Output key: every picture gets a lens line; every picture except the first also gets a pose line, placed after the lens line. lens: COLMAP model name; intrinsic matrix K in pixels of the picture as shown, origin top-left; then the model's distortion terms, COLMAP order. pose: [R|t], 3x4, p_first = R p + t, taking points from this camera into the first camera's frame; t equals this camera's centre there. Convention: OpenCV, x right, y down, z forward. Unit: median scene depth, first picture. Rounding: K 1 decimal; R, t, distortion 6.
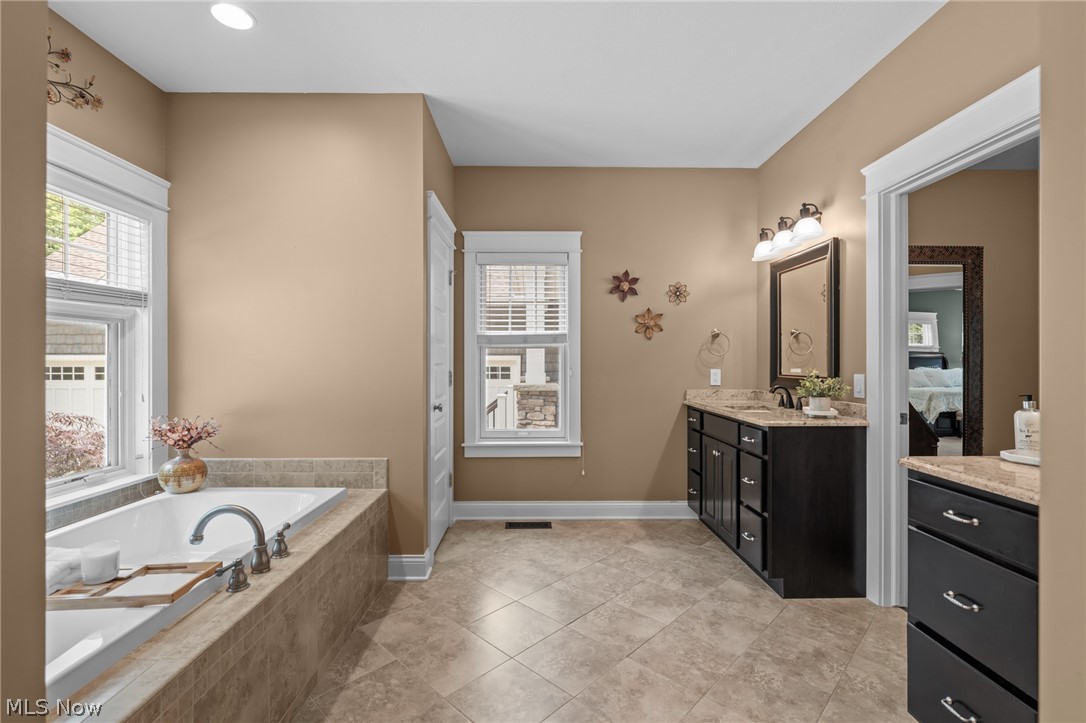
lens RADIAL K [[471.1, 0, 543.3], [0, 471.1, 363.3], [0, 0, 1]] dist [-0.000053, 0.000150]
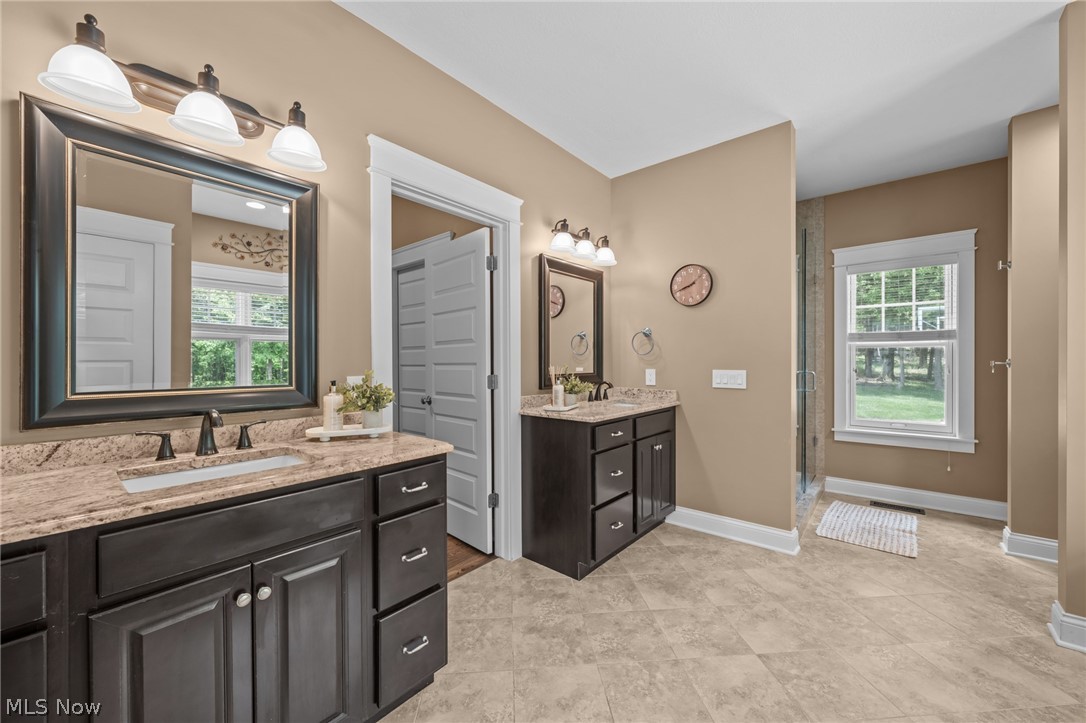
lens RADIAL K [[421.3, 0, 533.9], [0, 421.3, 362.3], [0, 0, 1]] dist [-0.004939, 0.000117]
pose [[-0.754831, -0.006803, 0.655884, -0.047923], [-0.007572, 0.999970, 0.001657, -0.000804], [-0.655875, -0.003715, -0.754860, 1.799793]]
